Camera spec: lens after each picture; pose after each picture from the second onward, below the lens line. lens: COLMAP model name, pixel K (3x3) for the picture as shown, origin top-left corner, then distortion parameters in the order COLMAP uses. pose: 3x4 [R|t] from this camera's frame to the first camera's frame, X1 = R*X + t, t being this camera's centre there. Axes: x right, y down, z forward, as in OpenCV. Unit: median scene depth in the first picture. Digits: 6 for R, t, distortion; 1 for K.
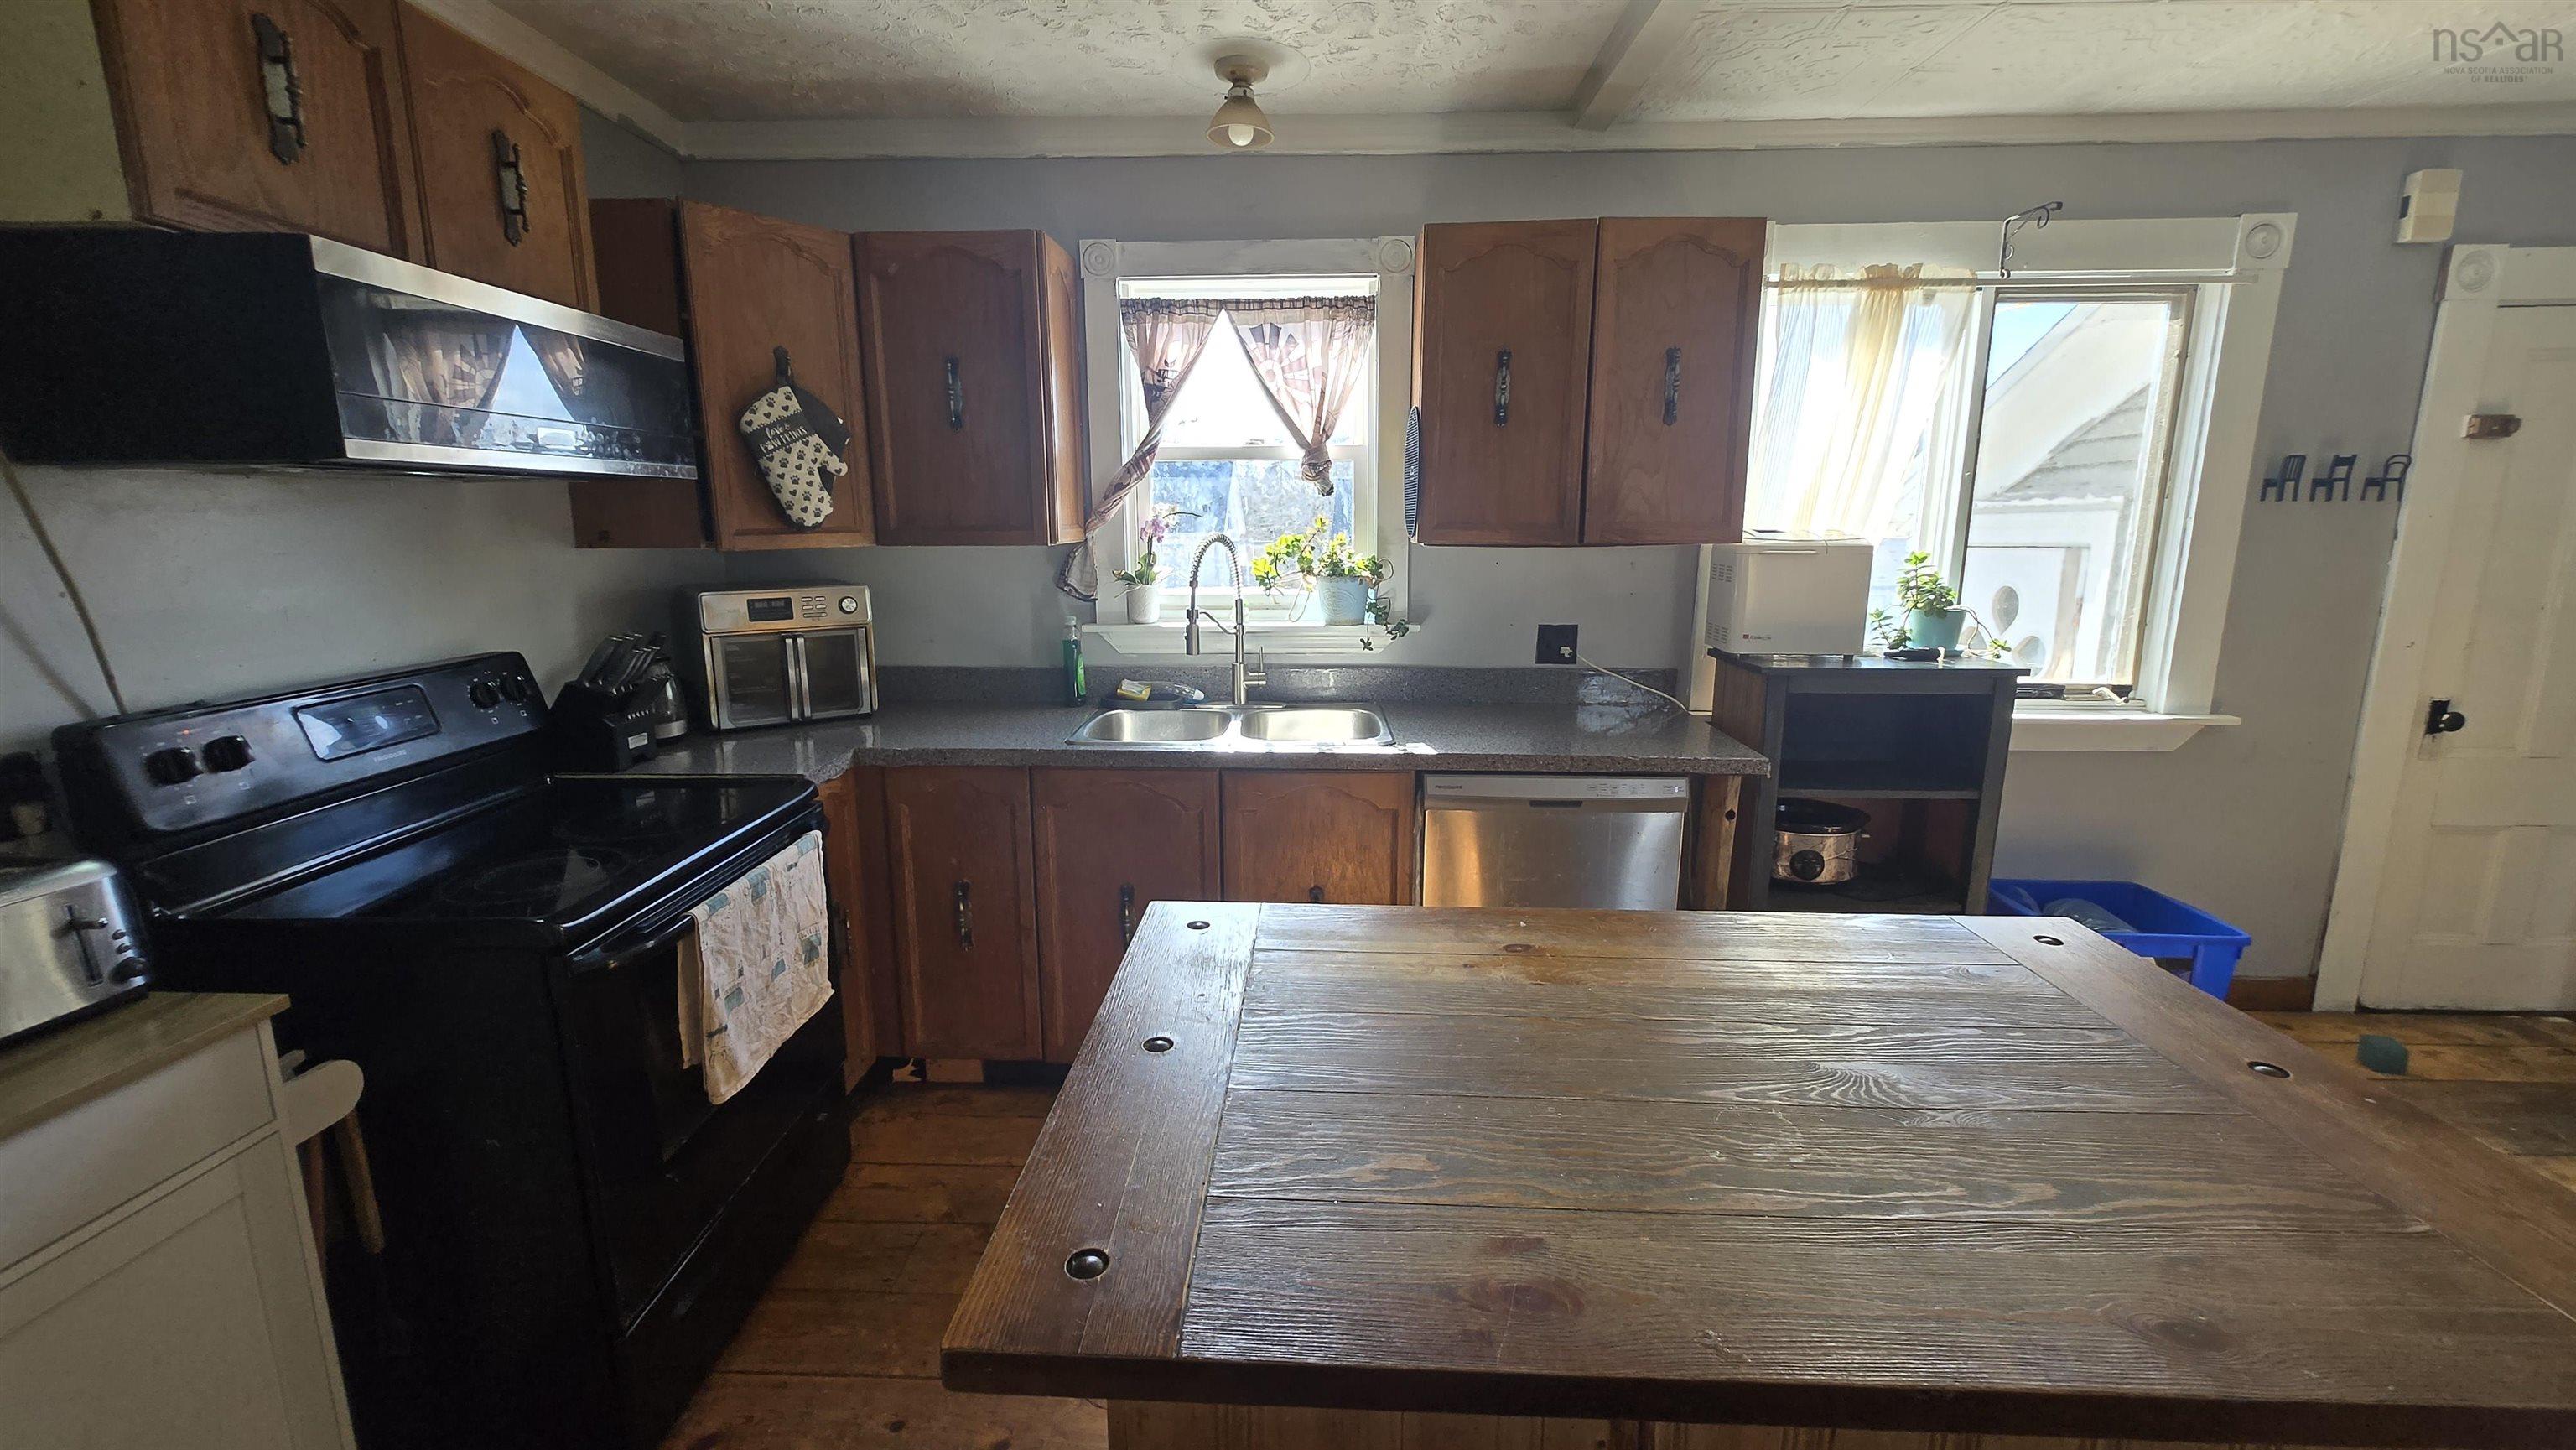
lens RADIAL K [[1007.5, 0, 1281.1], [0, 1007.5, 693.4], [0, 0, 1]] dist [0.001082, 0.000219]
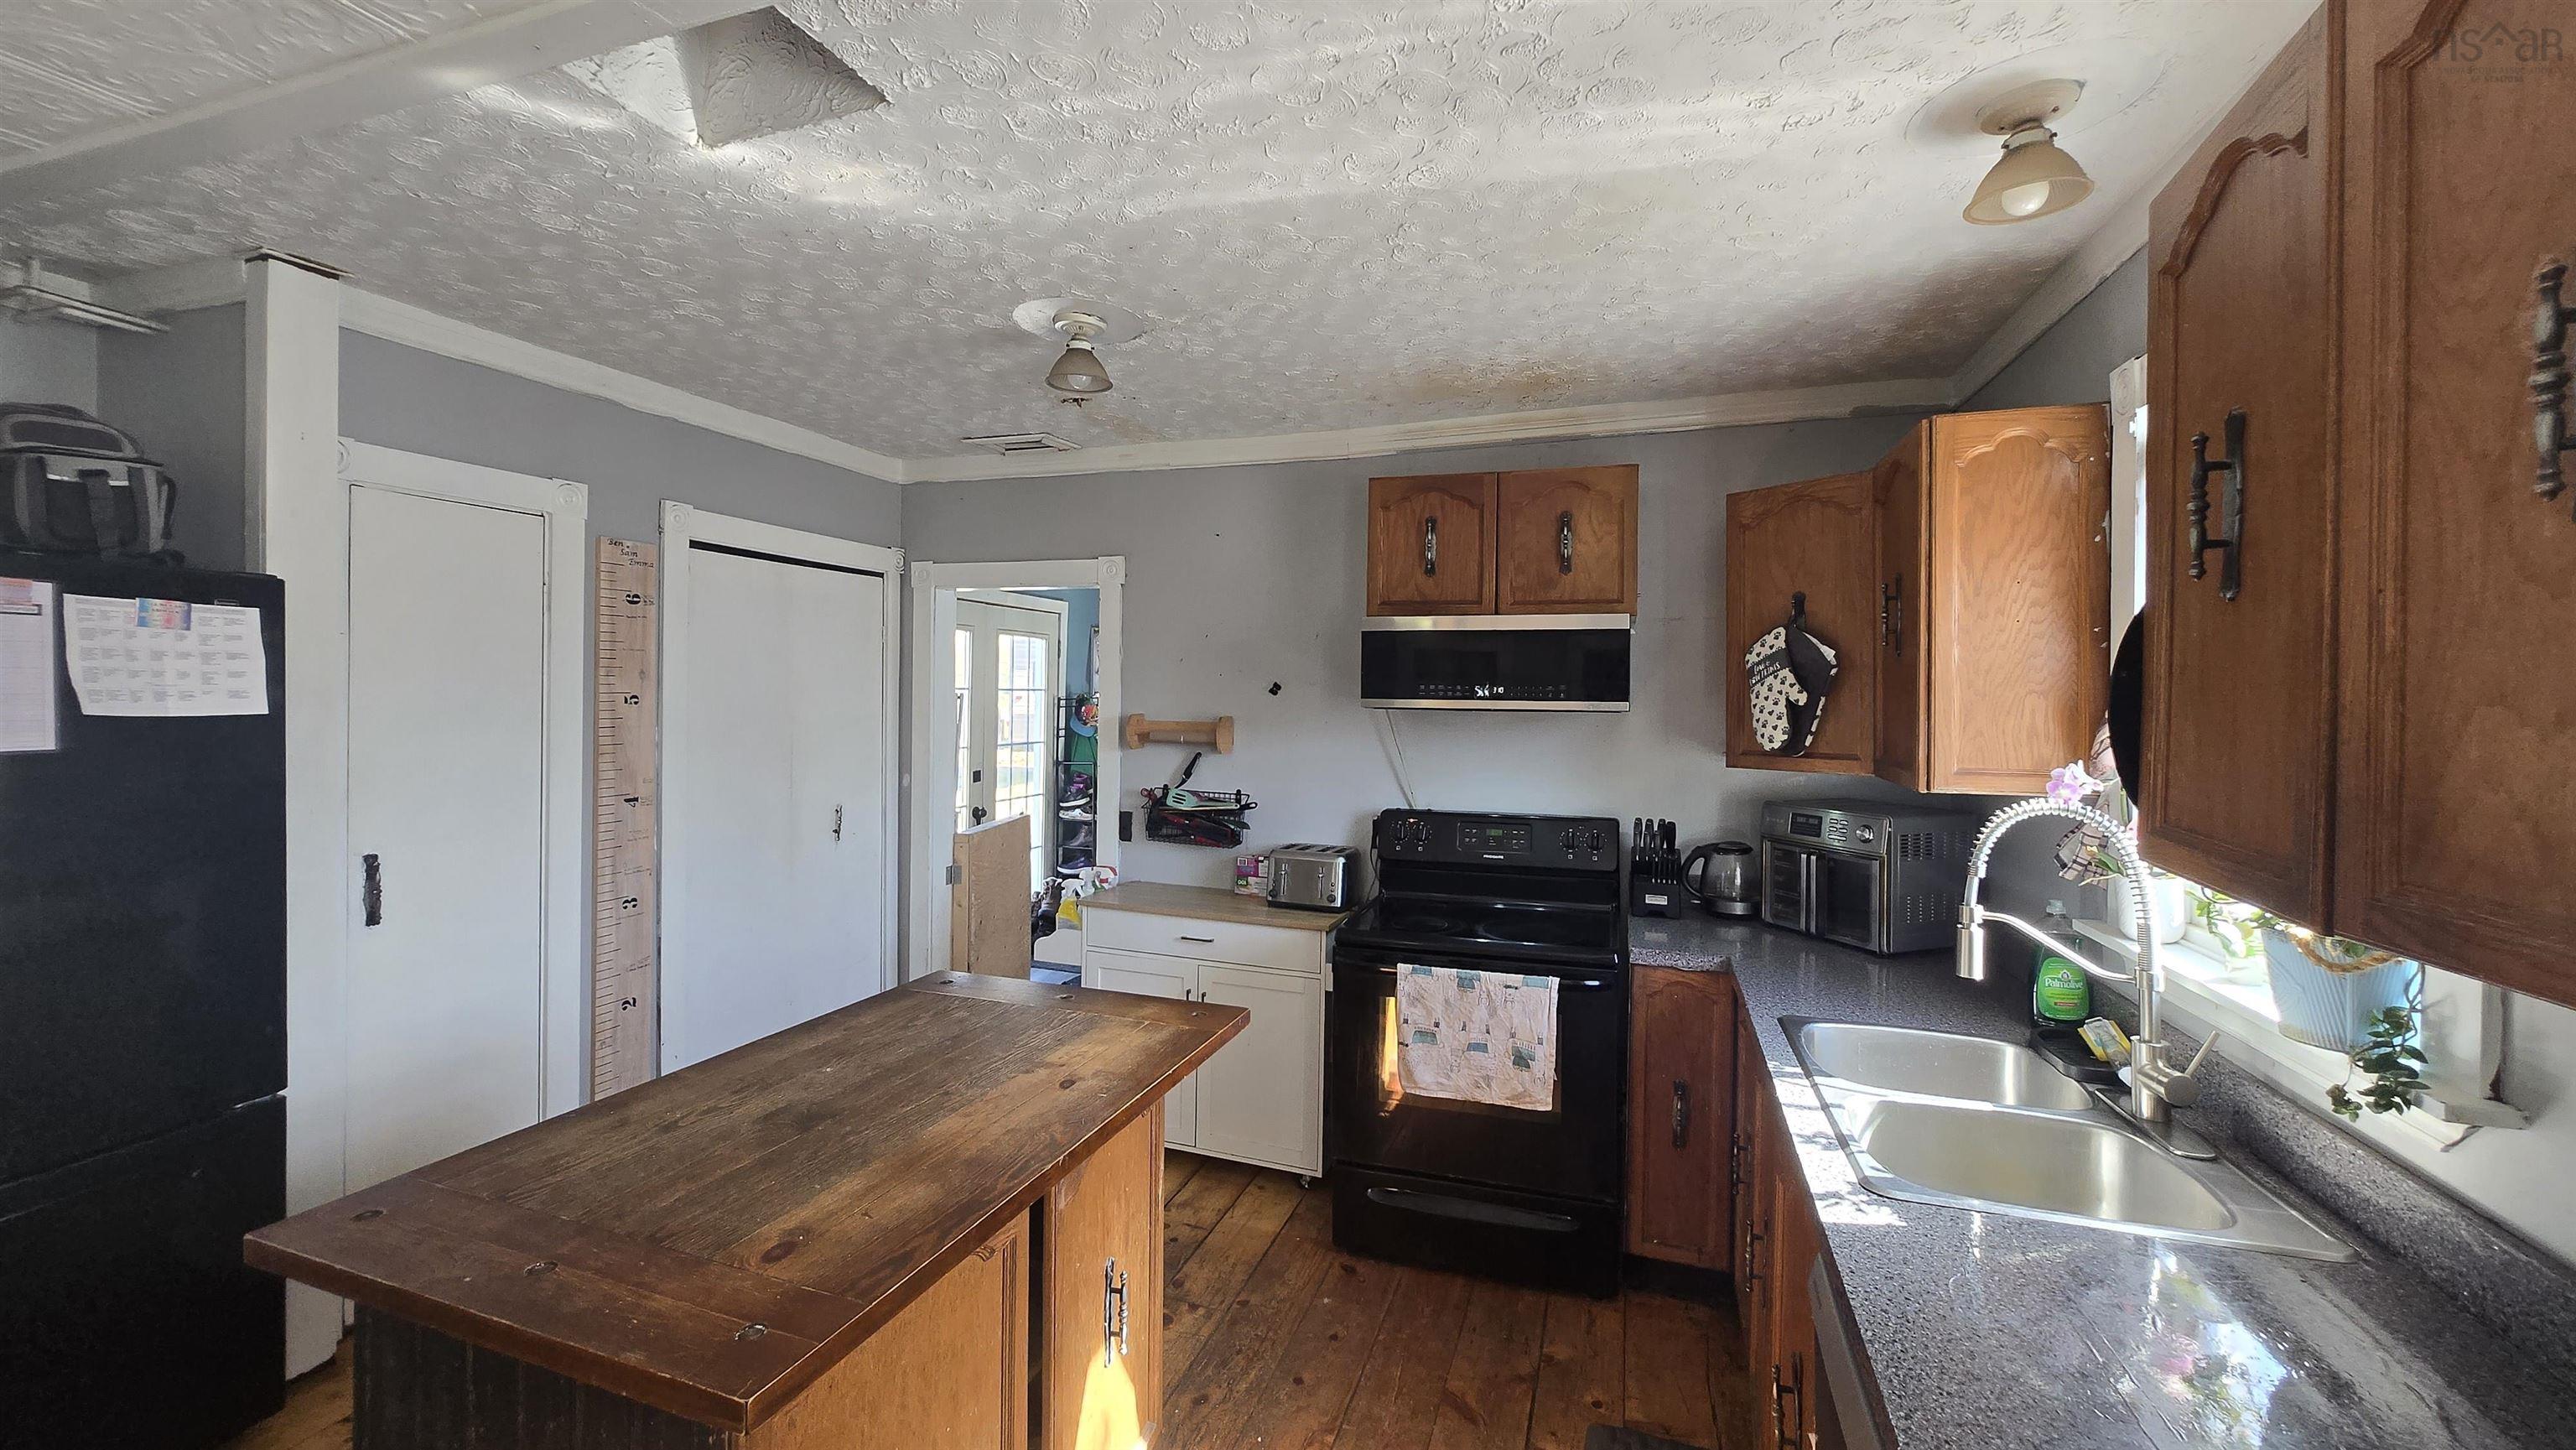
lens RADIAL K [[1007.5, 0, 1281.1], [0, 1007.5, 693.4], [0, 0, 1]] dist [0.001082, 0.000219]
pose [[-0.292880, -0.000485, -0.956149, 0.740243], [-0.177727, 0.982600, 0.053942, -0.193719], [0.939486, 0.185732, -0.287871, 0.812754]]
